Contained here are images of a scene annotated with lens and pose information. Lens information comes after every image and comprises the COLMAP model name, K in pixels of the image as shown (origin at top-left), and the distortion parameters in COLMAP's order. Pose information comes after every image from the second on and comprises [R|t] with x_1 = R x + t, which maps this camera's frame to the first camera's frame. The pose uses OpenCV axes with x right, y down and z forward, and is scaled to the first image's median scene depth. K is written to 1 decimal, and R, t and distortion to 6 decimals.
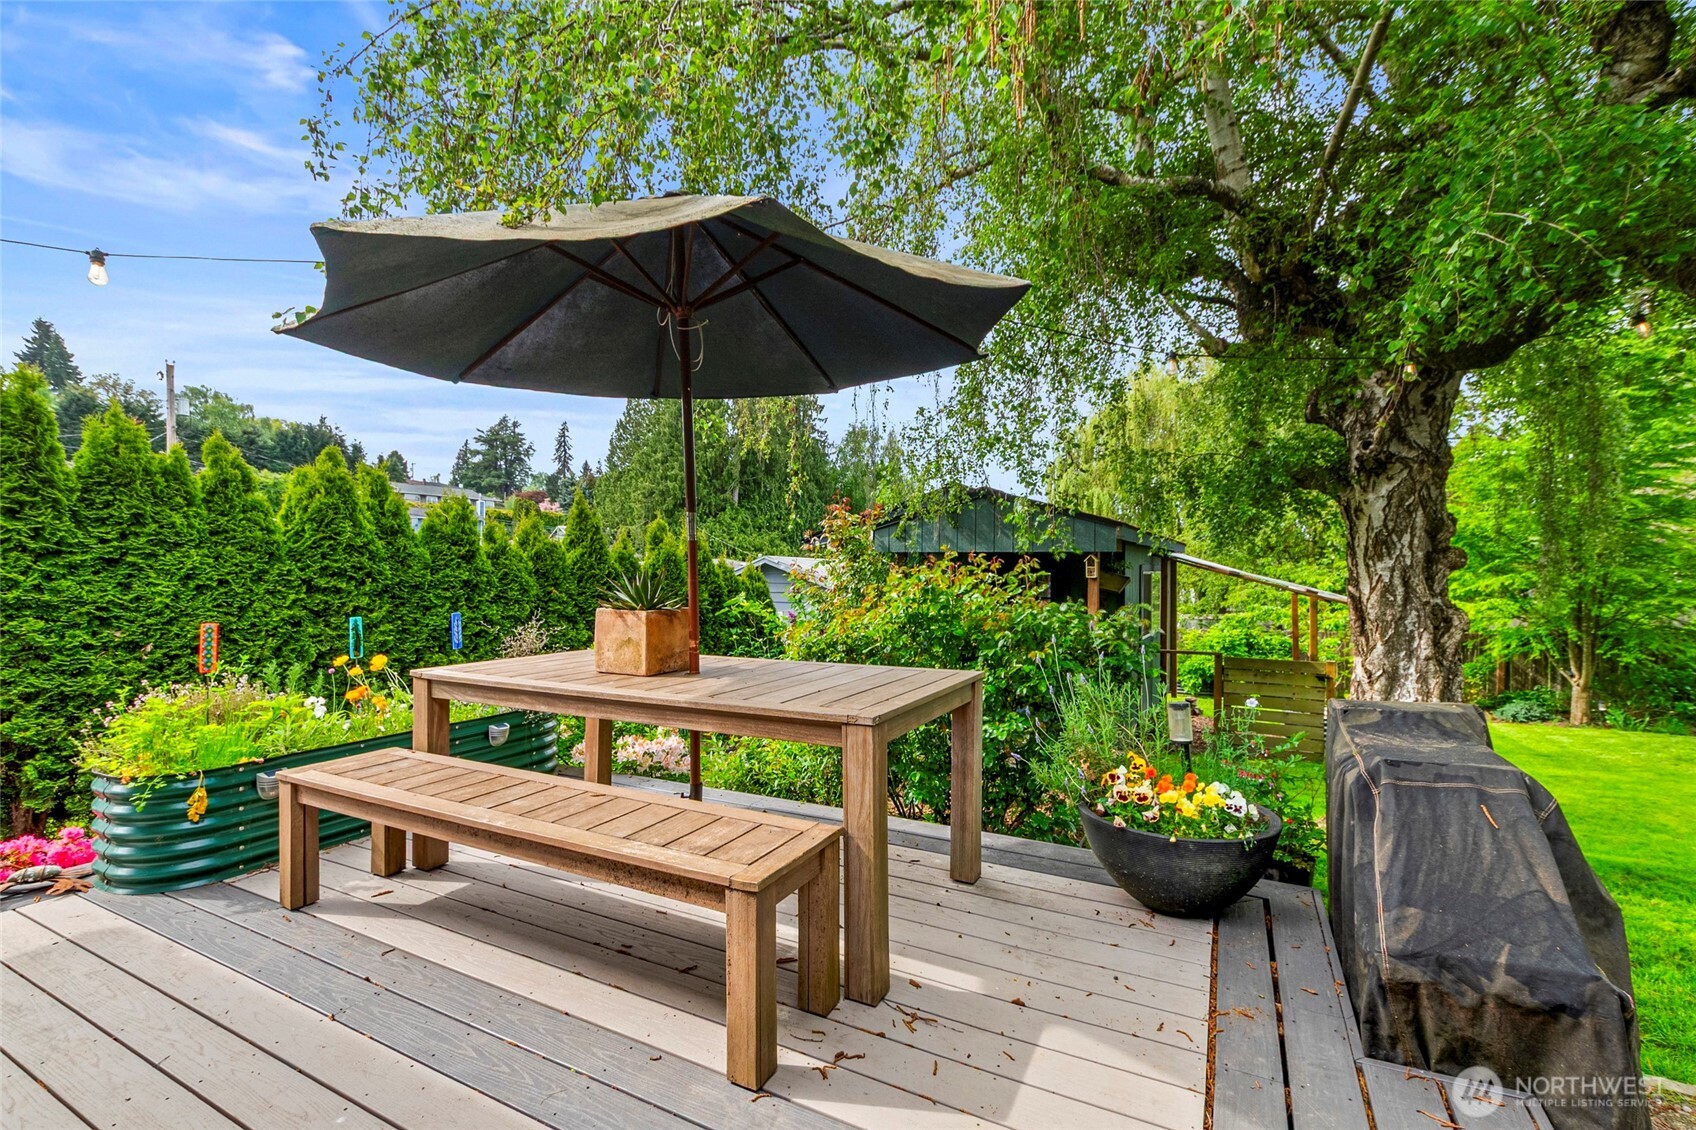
lens RADIAL K [[734.9, 0, 857.6], [0, 734.9, 570.1], [0, 0, 1]] dist [0.006786, -0.000082]
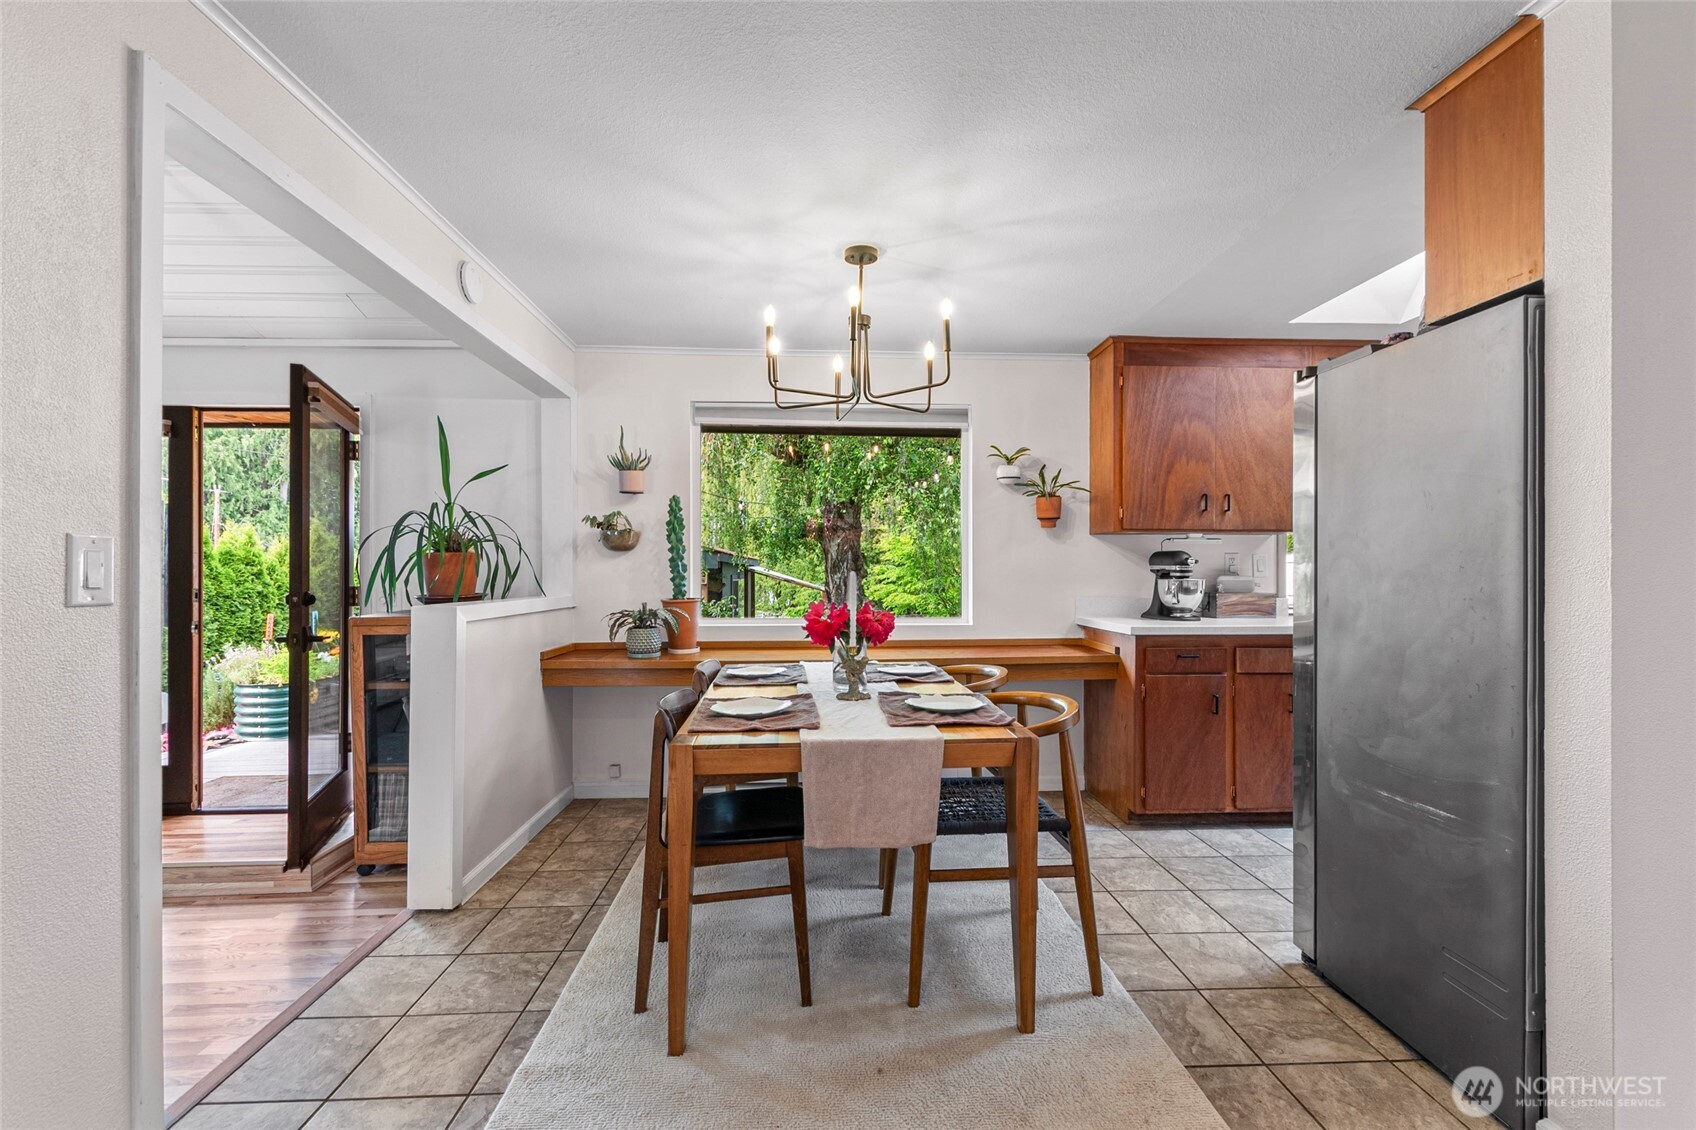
lens RADIAL K [[730.4, 0, 848.0], [0, 730.4, 569.0], [0, 0, 1]] dist [0.001950, -0.000907]
pose [[0.868622, -0.002243, 0.495470, -0.249228], [0.007257, 0.999940, -0.008195, -0.008252], [-0.495422, 0.010714, 0.868586, -0.684765]]
